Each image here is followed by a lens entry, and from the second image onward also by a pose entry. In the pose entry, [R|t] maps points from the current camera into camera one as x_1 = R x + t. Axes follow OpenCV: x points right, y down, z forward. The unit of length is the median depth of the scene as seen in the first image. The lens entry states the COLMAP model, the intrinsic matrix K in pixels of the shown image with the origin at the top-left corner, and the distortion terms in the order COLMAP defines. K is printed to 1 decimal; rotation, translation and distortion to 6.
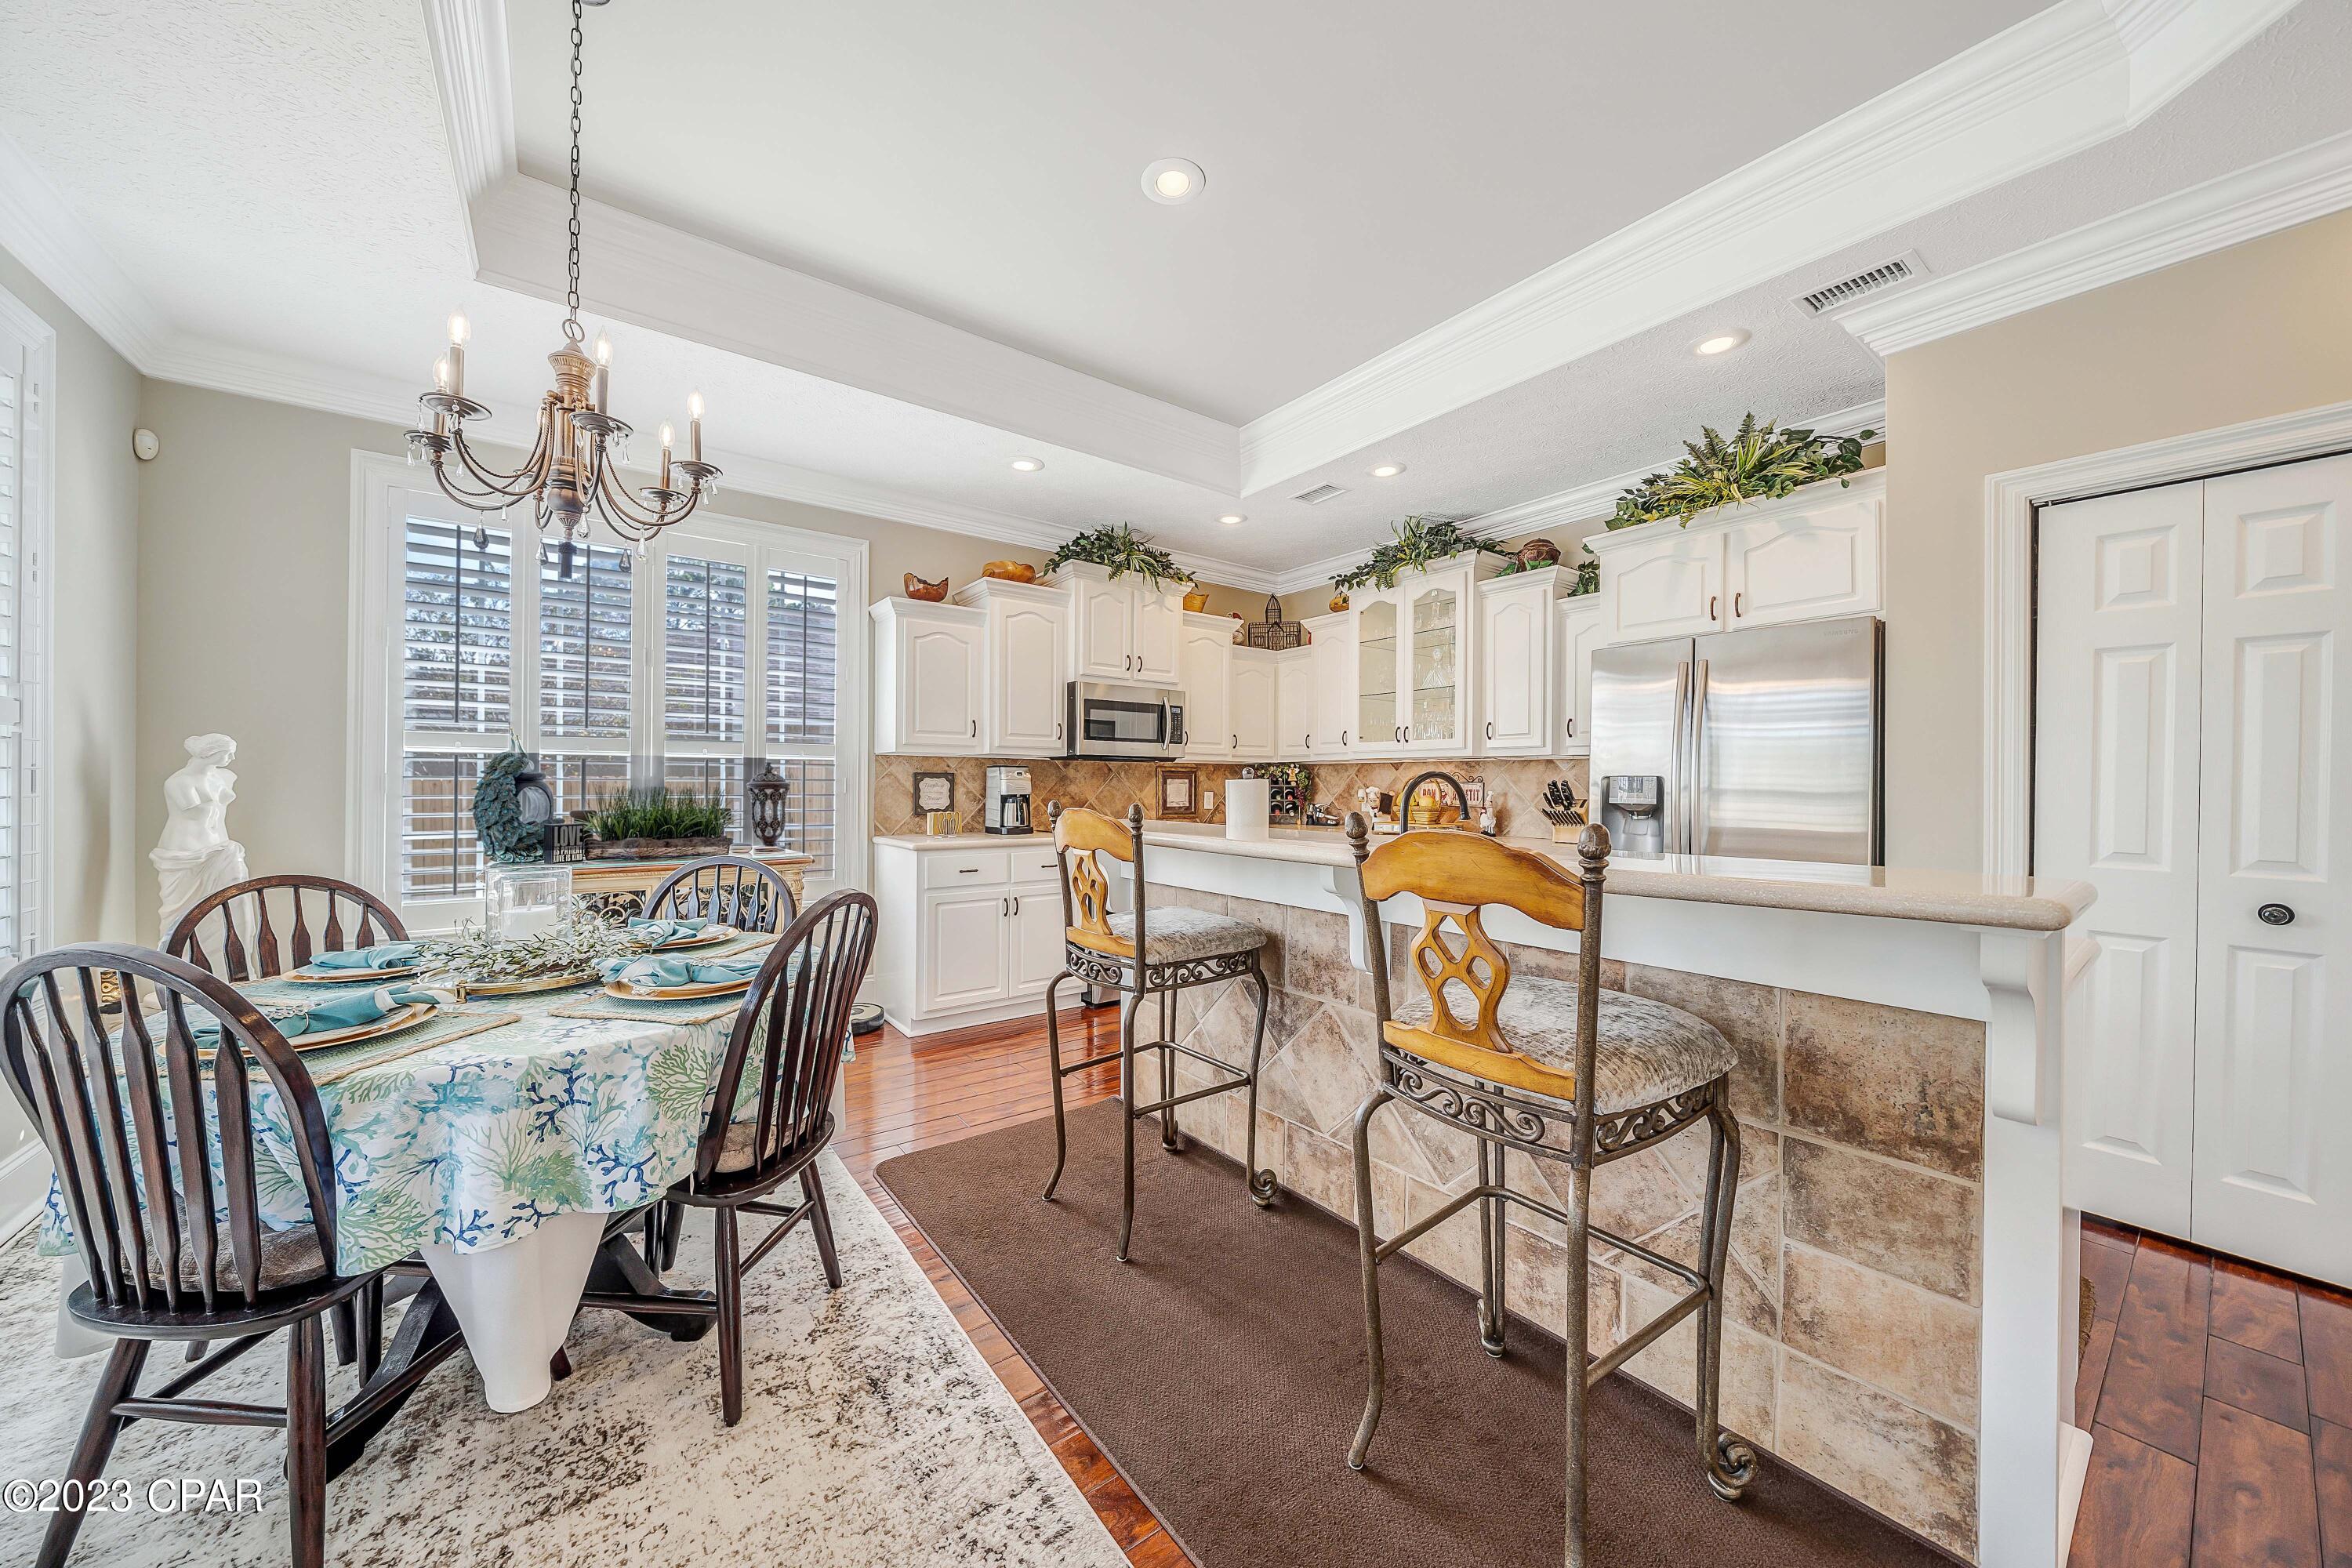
lens RADIAL K [[801.3, 0, 1163.8], [0, 801.3, 775.8], [0, 0, 1]] dist [-0.002270, 0.000055]
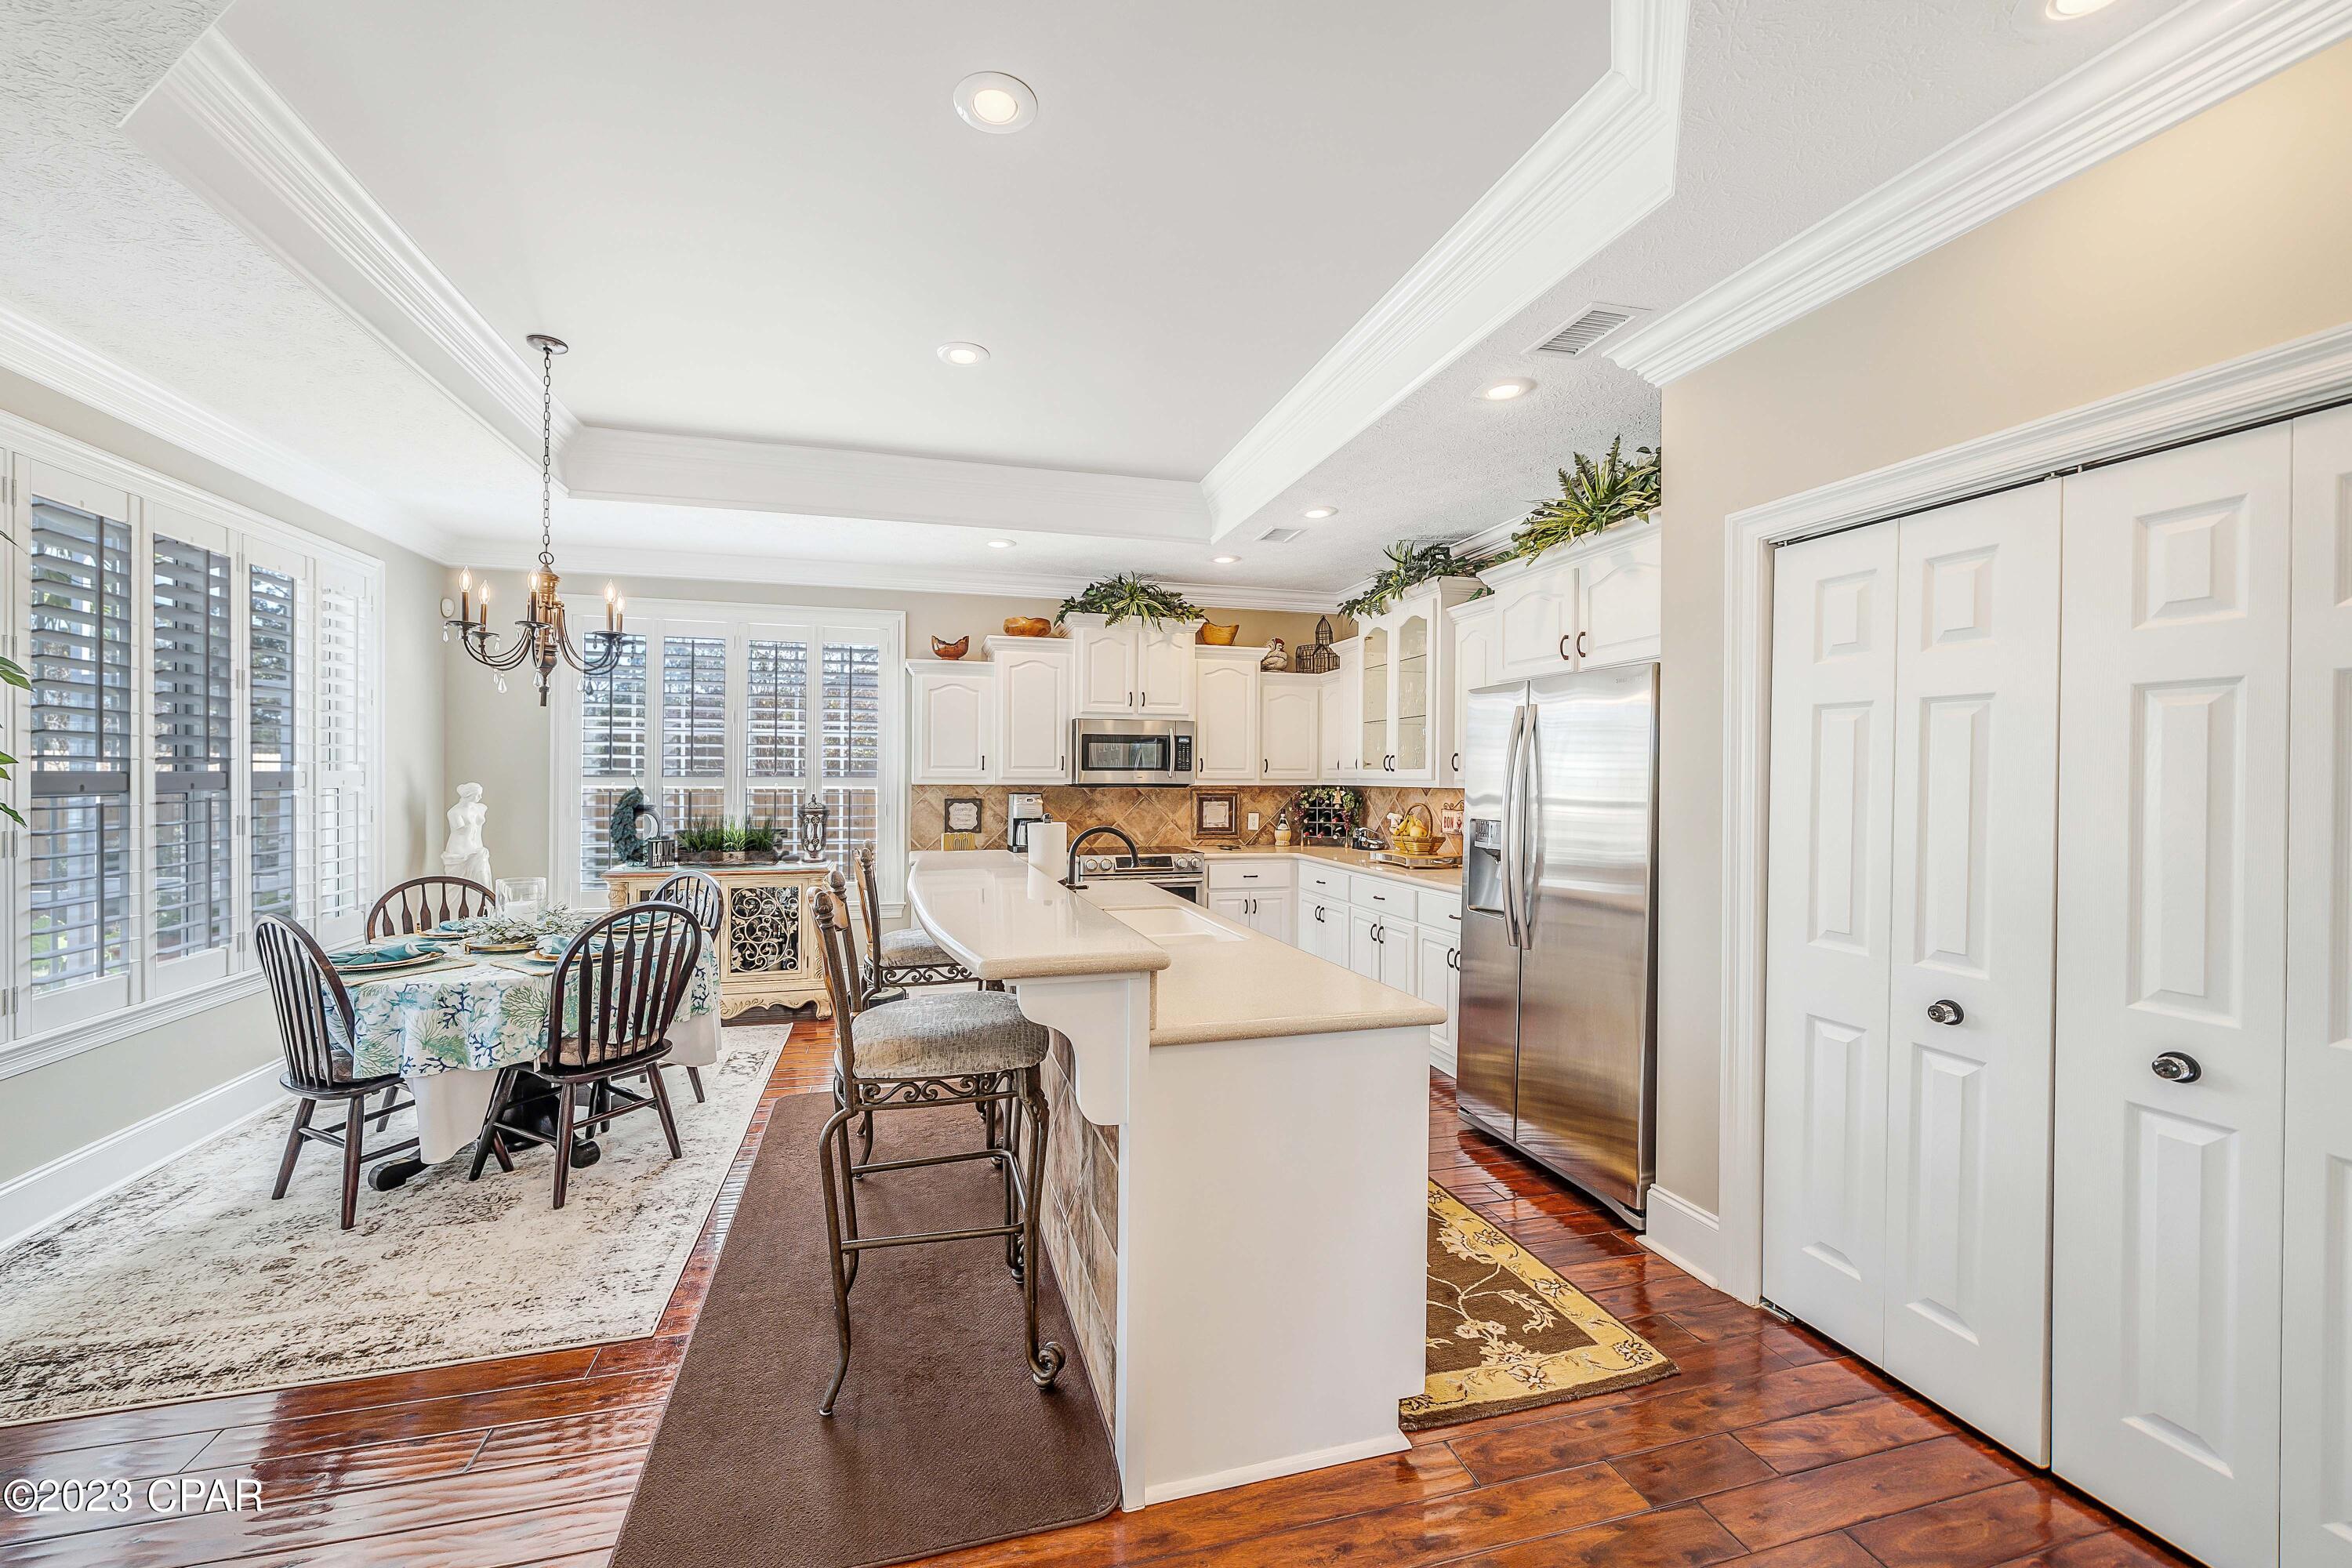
lens RADIAL K [[844.4, 0, 1145.9], [0, 844.4, 776.3], [0, 0, 1]] dist [0.000392, -0.000350]
pose [[0.937502, 0.002224, -0.347972, 0.411576], [-0.000997, 0.999993, 0.003705, -0.042561], [0.347978, -0.003126, 0.937498, -0.085339]]
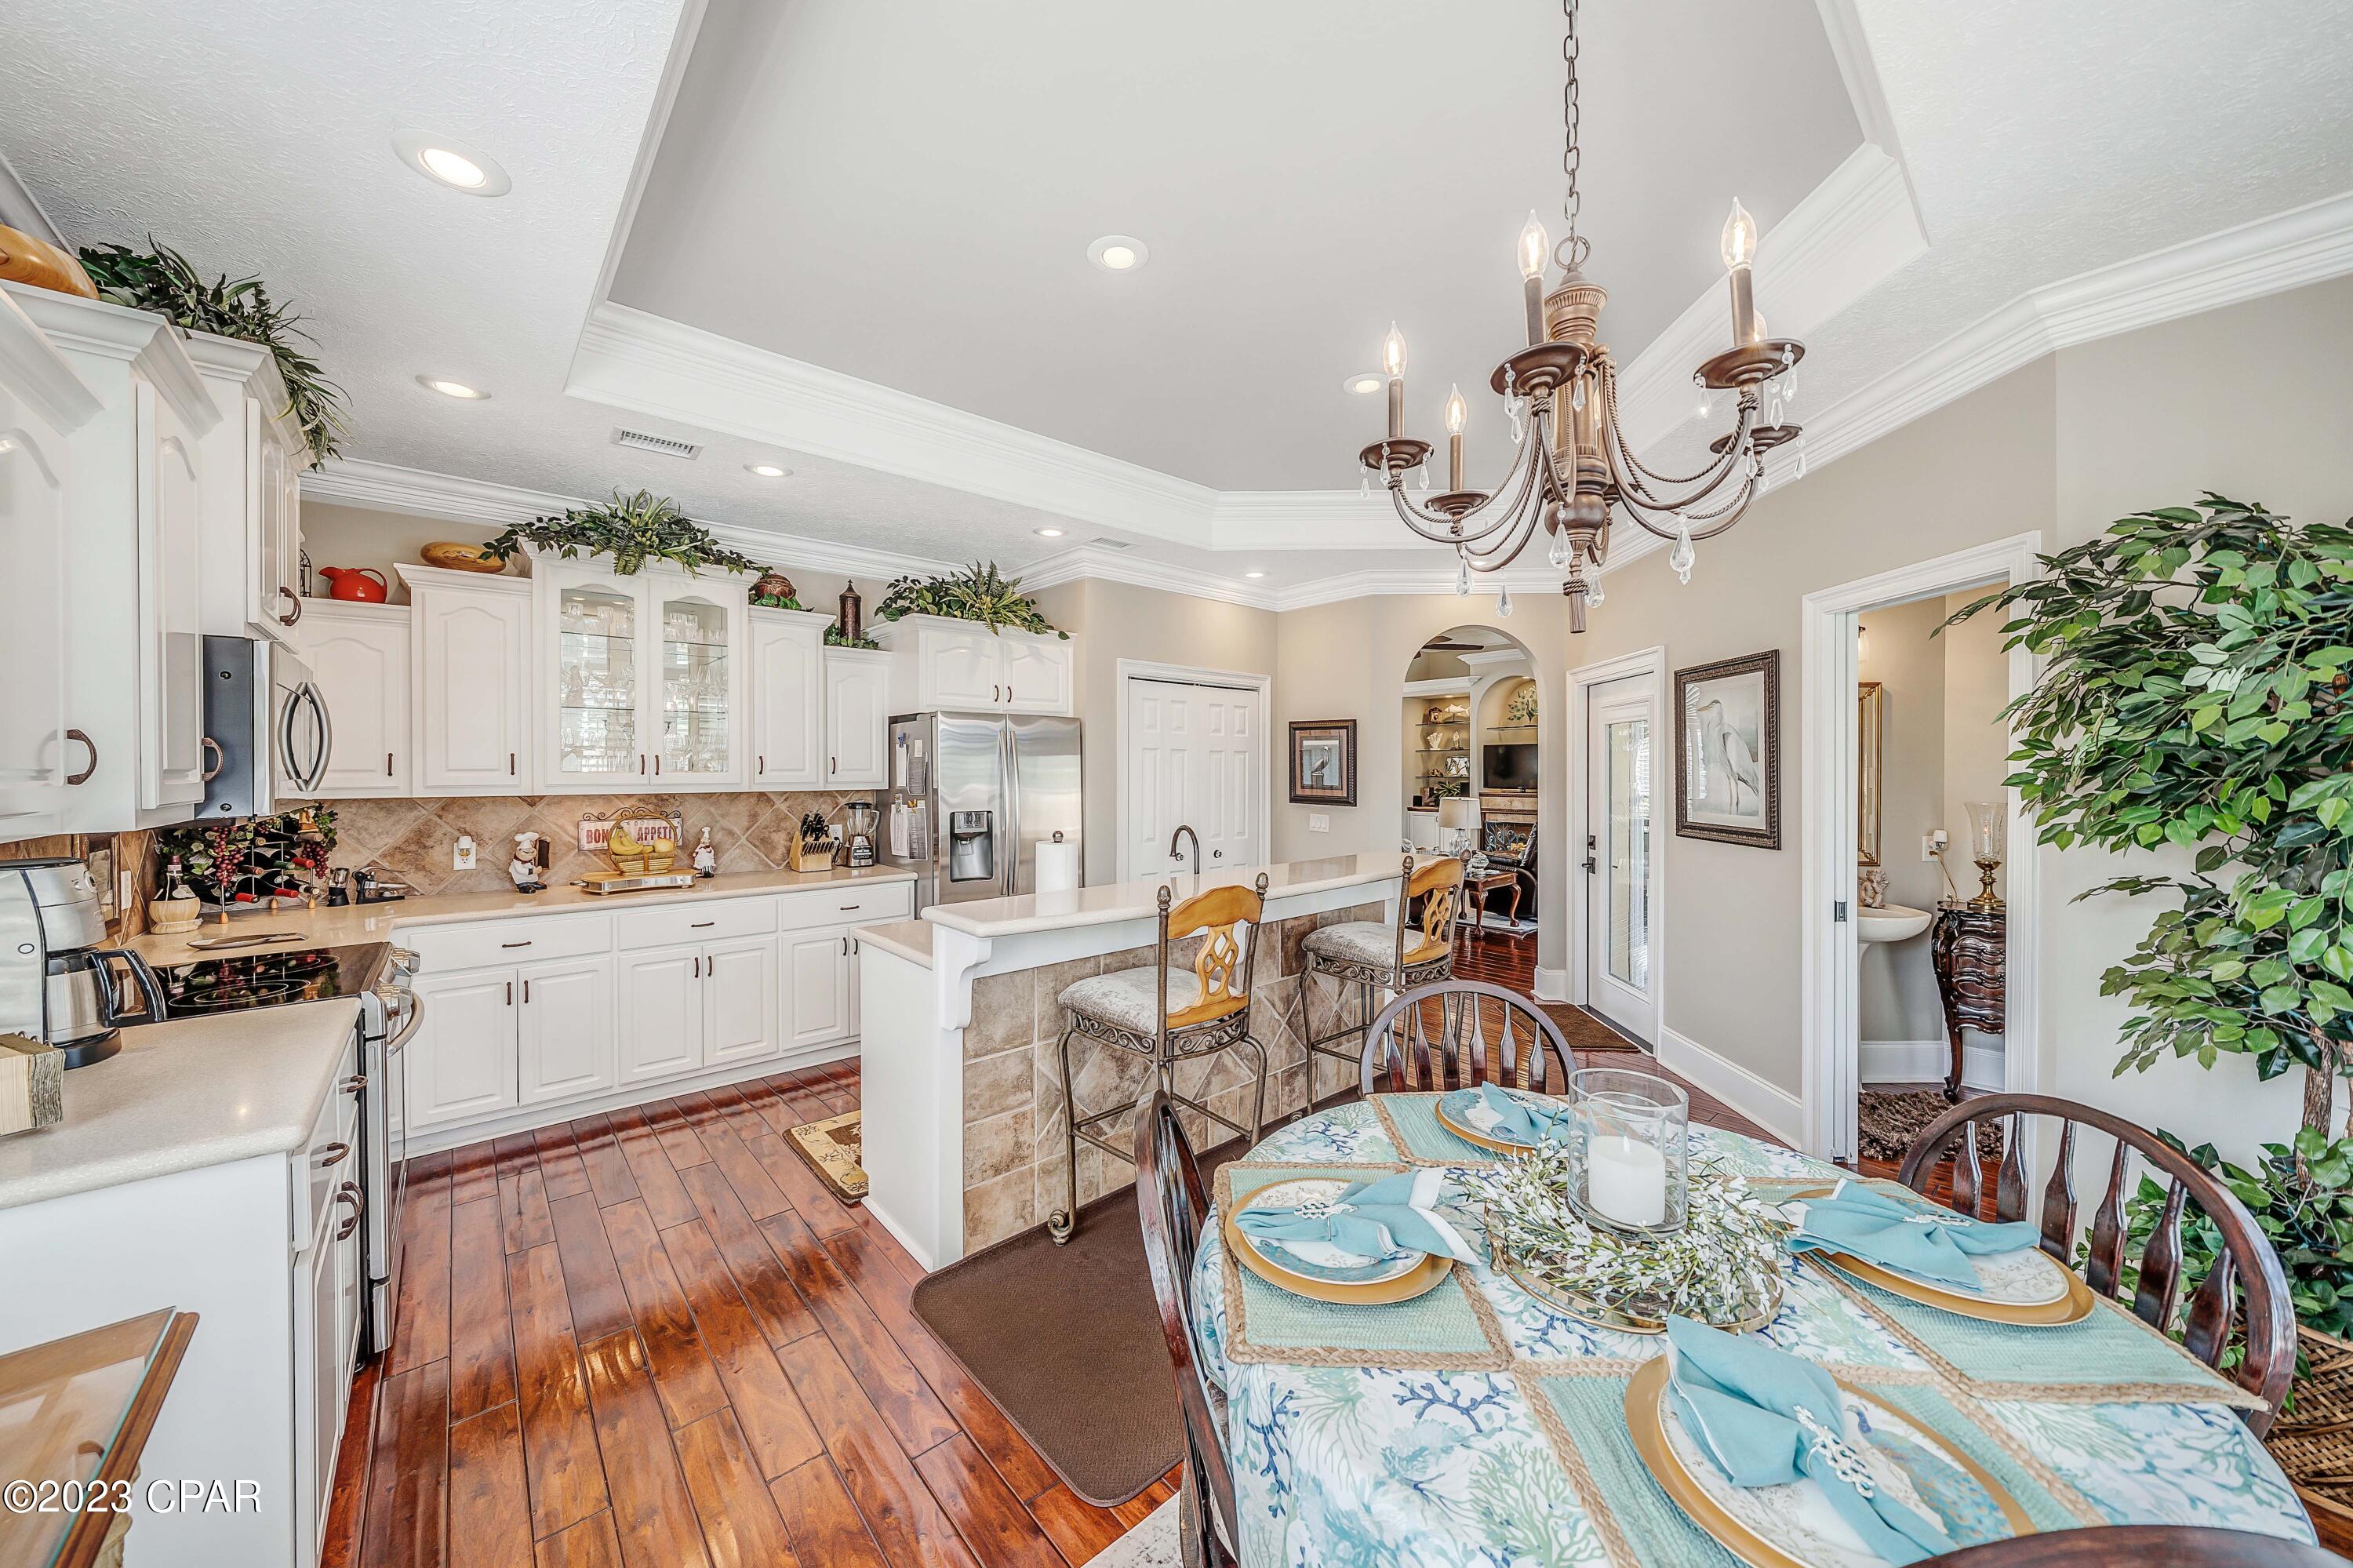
lens RADIAL K [[803.4, 0, 1176.5], [0, 803.4, 784.0], [0, 0, 1]] dist [-0.002960, -0.000083]
pose [[-0.079966, -0.019302, 0.996611, -0.587338], [-0.001035, 0.999814, 0.019281, -0.052476], [-0.996797, 0.000510, -0.079971, 0.581273]]
